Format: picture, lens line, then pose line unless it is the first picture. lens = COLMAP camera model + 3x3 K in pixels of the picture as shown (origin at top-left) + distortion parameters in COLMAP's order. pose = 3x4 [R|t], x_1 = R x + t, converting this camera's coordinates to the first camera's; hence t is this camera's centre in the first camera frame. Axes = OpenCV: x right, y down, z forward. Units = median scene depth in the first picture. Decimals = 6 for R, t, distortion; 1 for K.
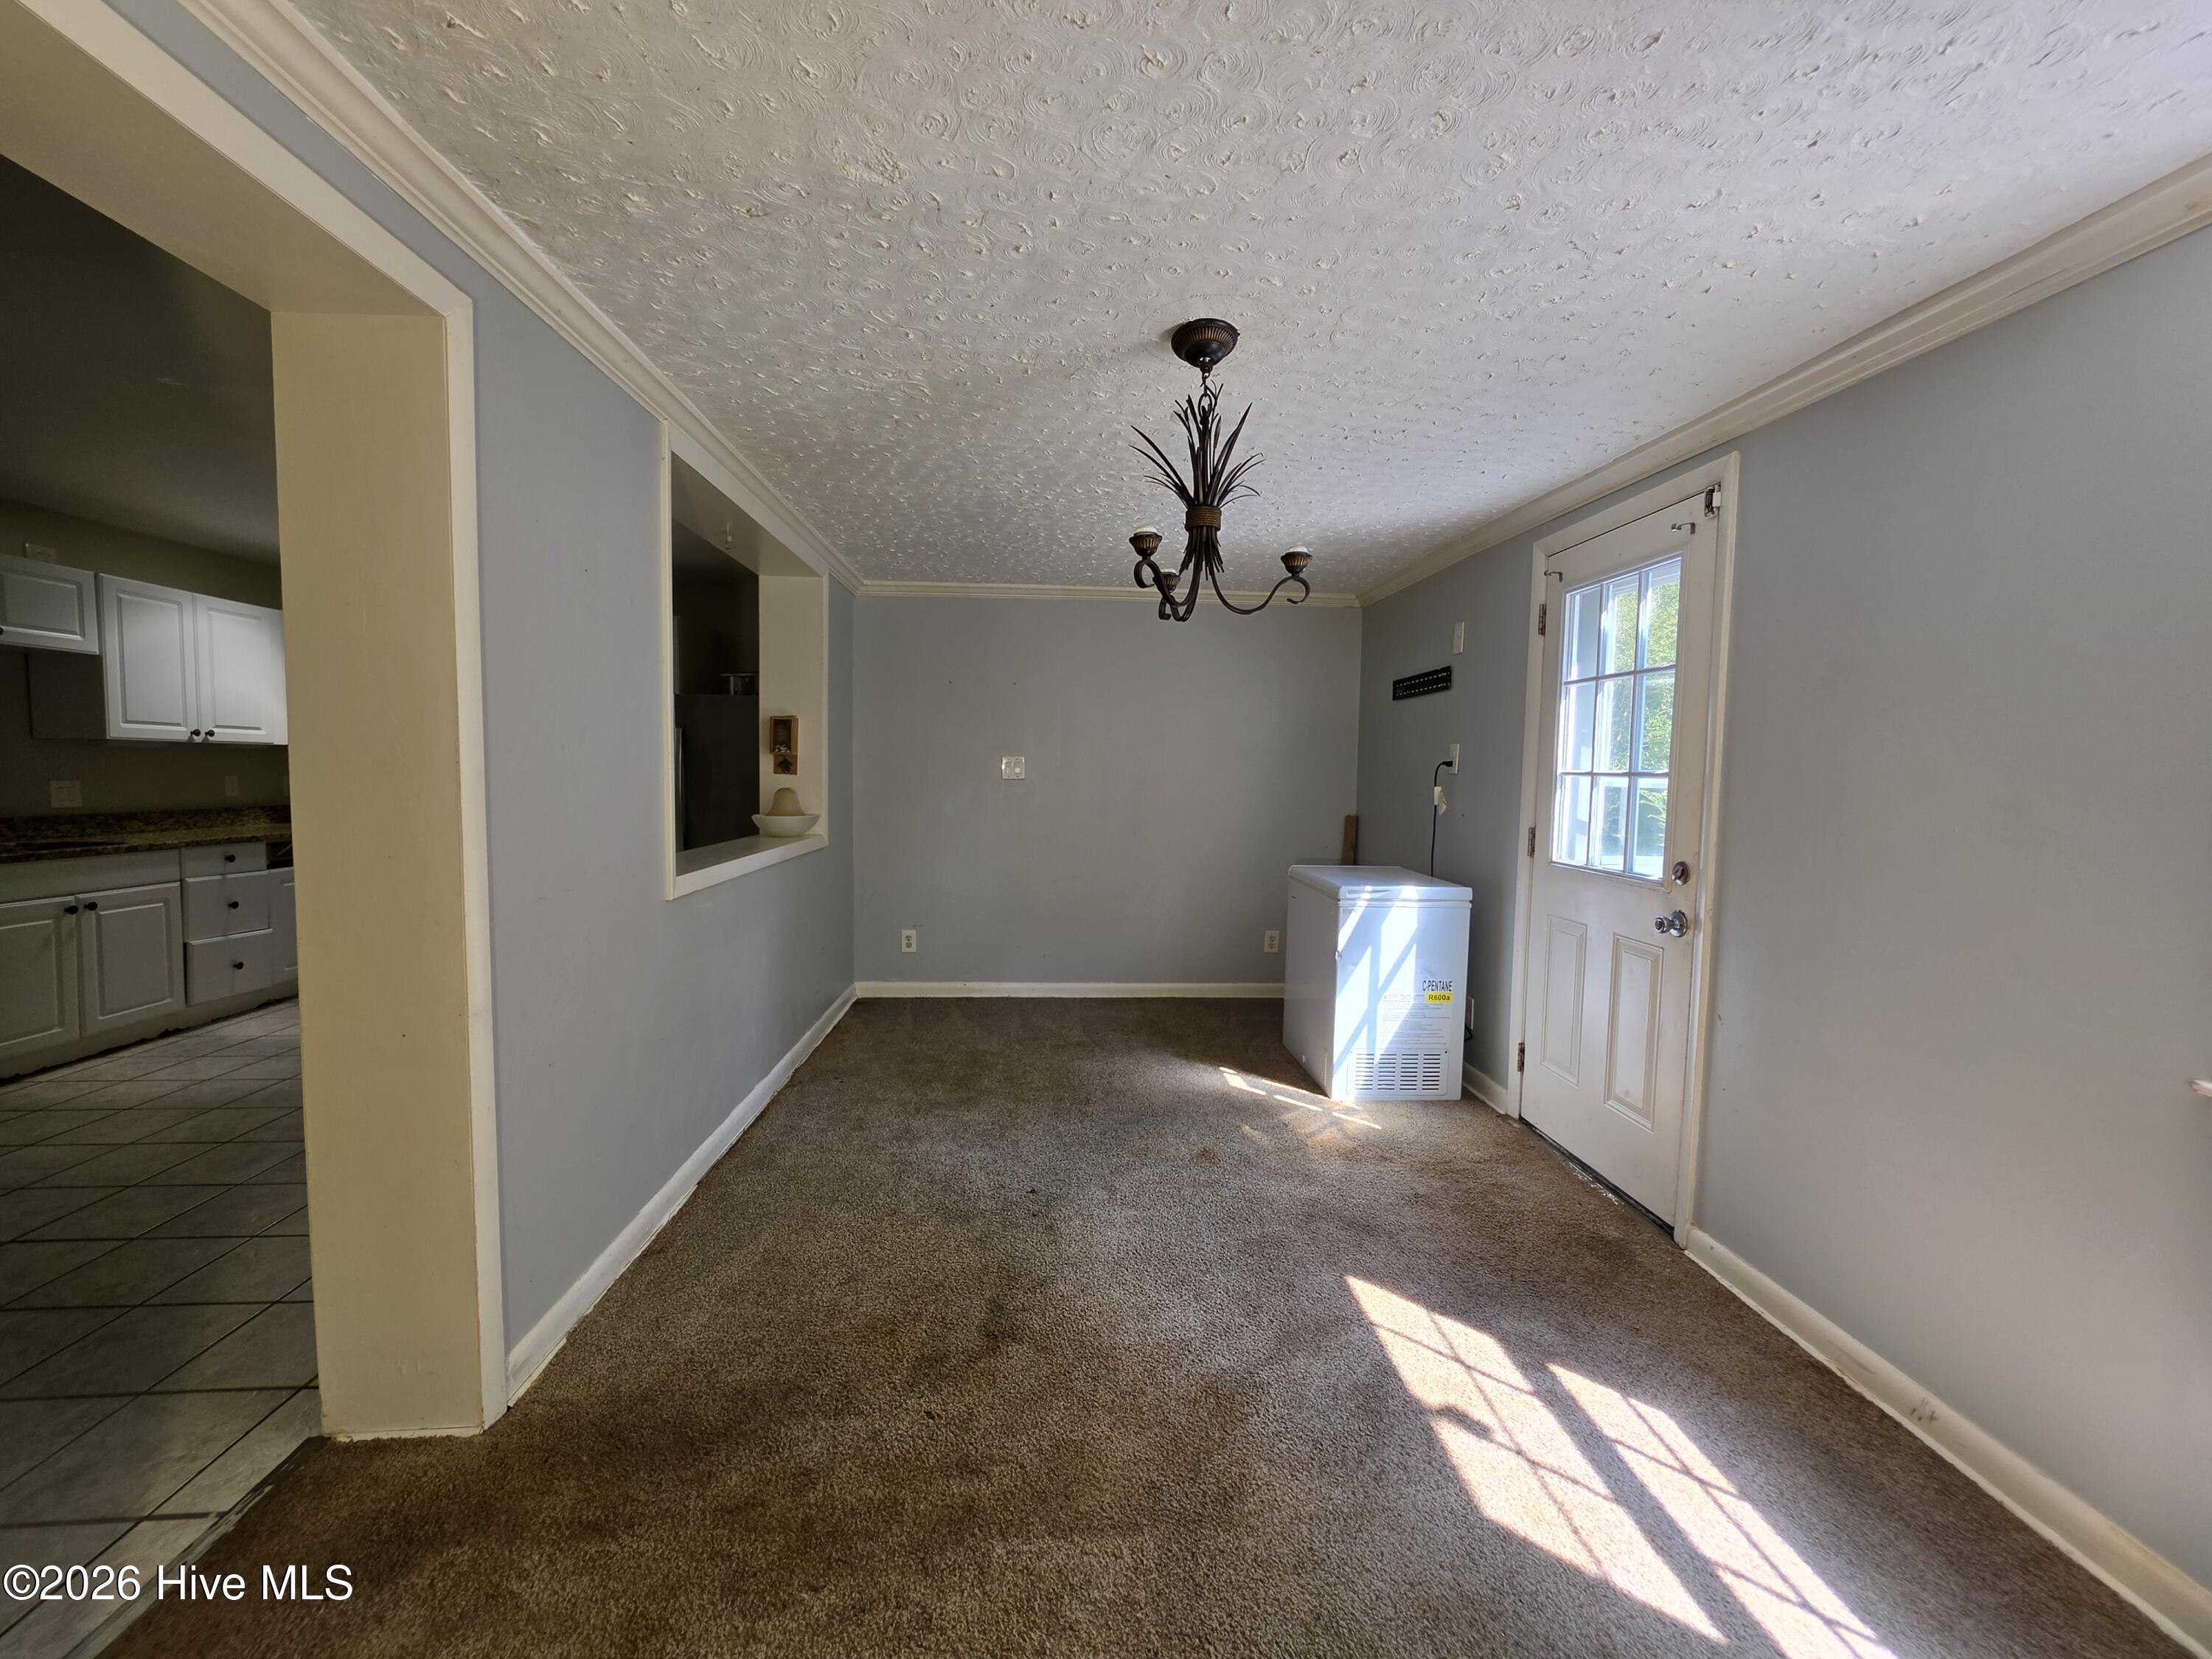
lens RADIAL K [[892.2, 0, 1103.2], [0, 892.2, 829.1], [0, 0, 1]] dist [-0.002248, -0.000664]
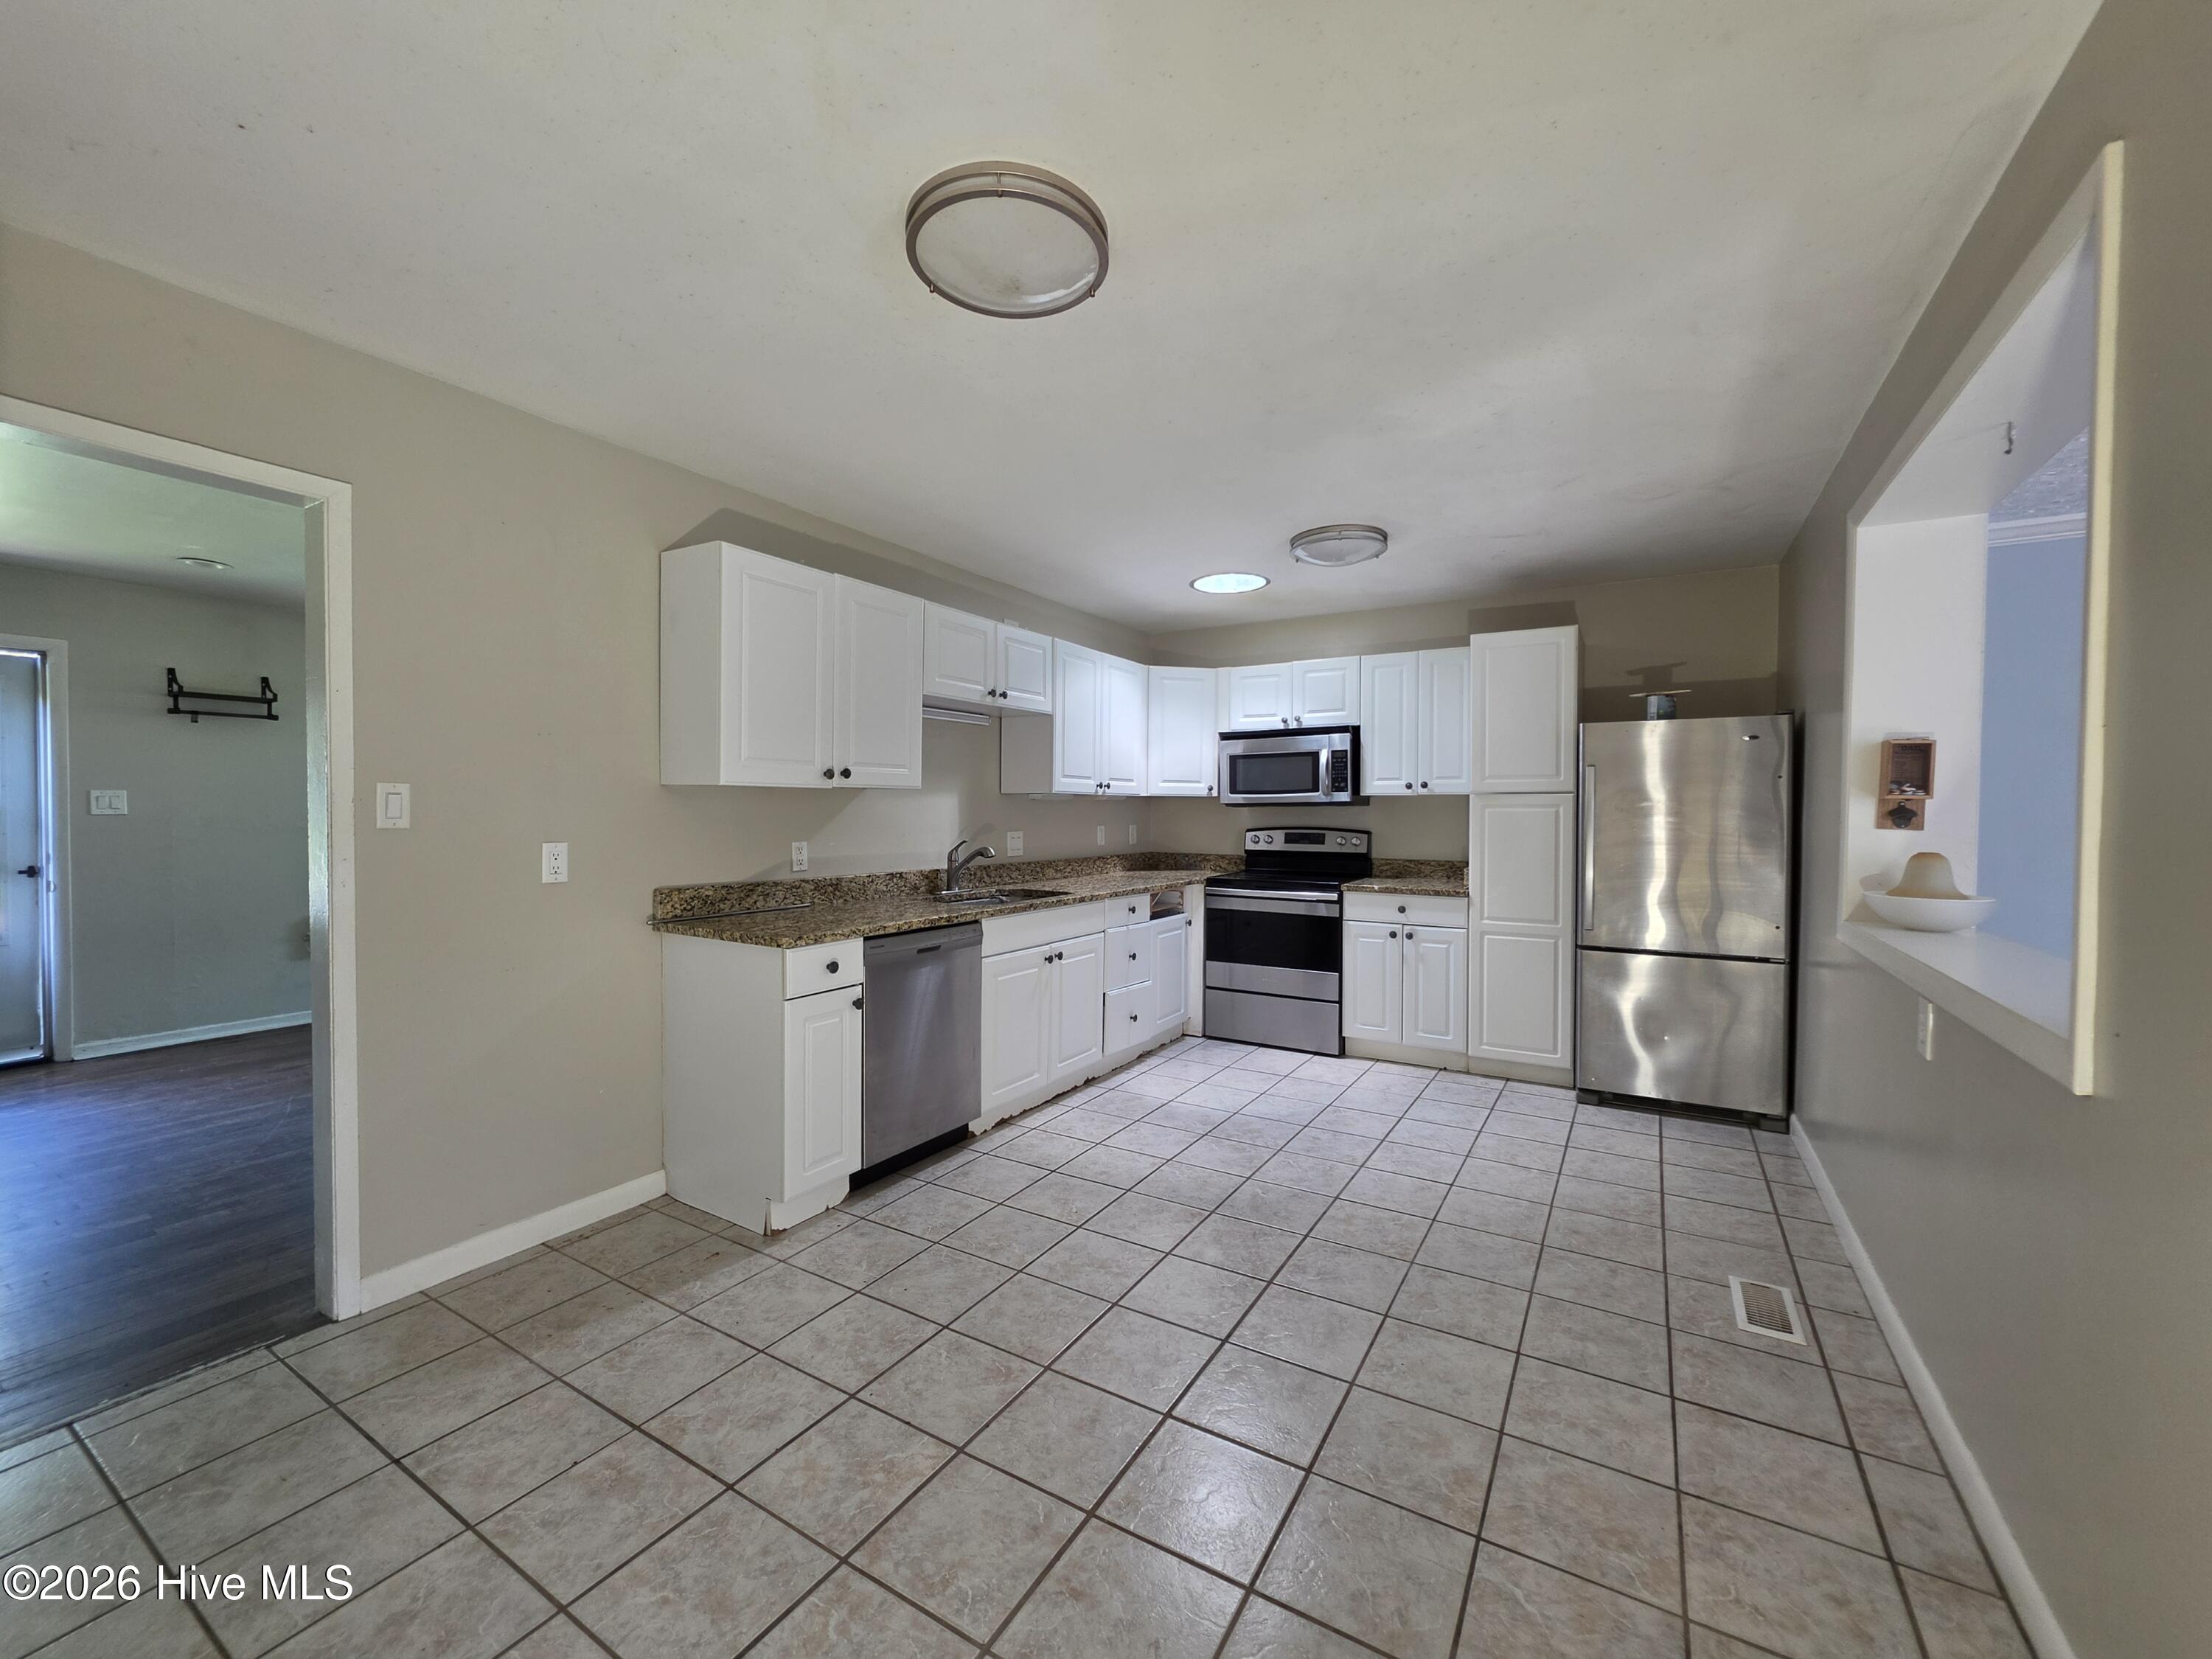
lens RADIAL K [[892.2, 0, 1103.2], [0, 892.2, 829.1], [0, 0, 1]] dist [-0.002248, -0.000664]
pose [[0.826285, 0.004894, -0.563230, -0.618872], [-0.033008, 0.998664, -0.039747, -0.023176], [0.562284, 0.051433, 0.825343, 0.205874]]
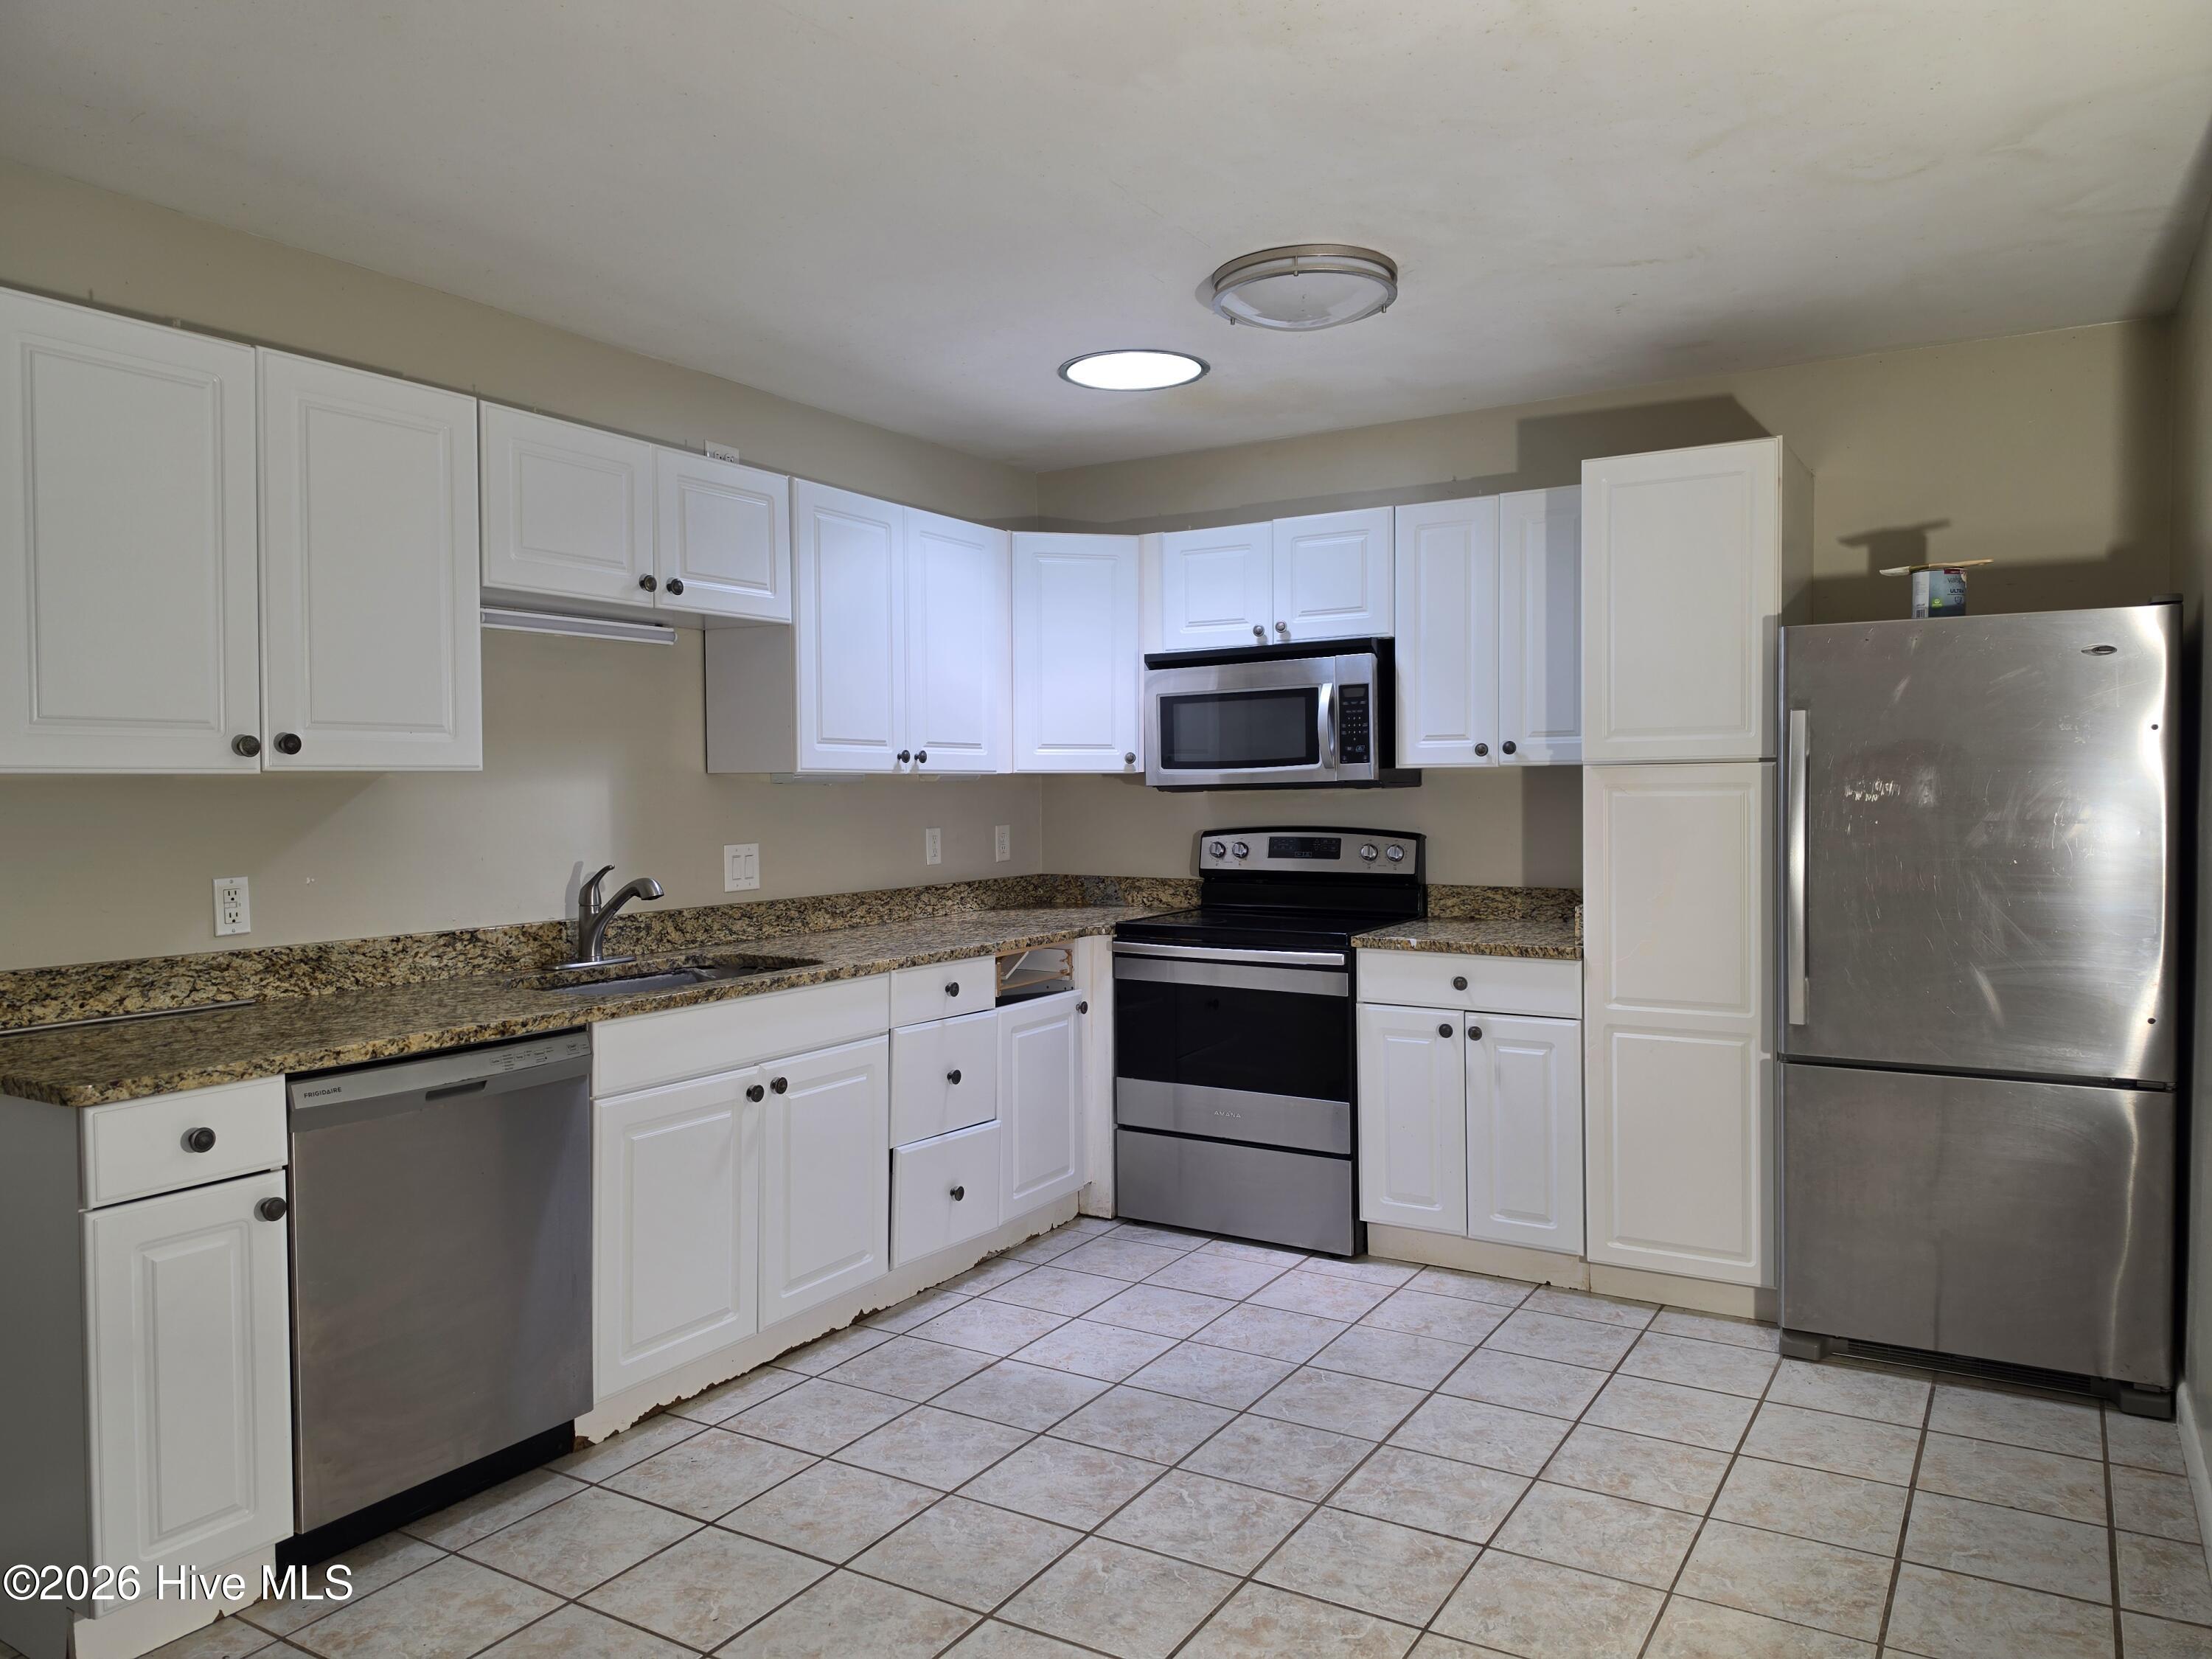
lens RADIAL K [[1520.4, 0, 1106.0], [0, 1520.4, 829.5], [0, 0, 1]] dist [0.066922, -0.083847]
pose [[0.826258, -0.001984, -0.563289, -0.545367], [-0.020164, 0.999249, -0.033096, -0.048442], [0.562931, 0.038704, 0.825597, 0.411196]]
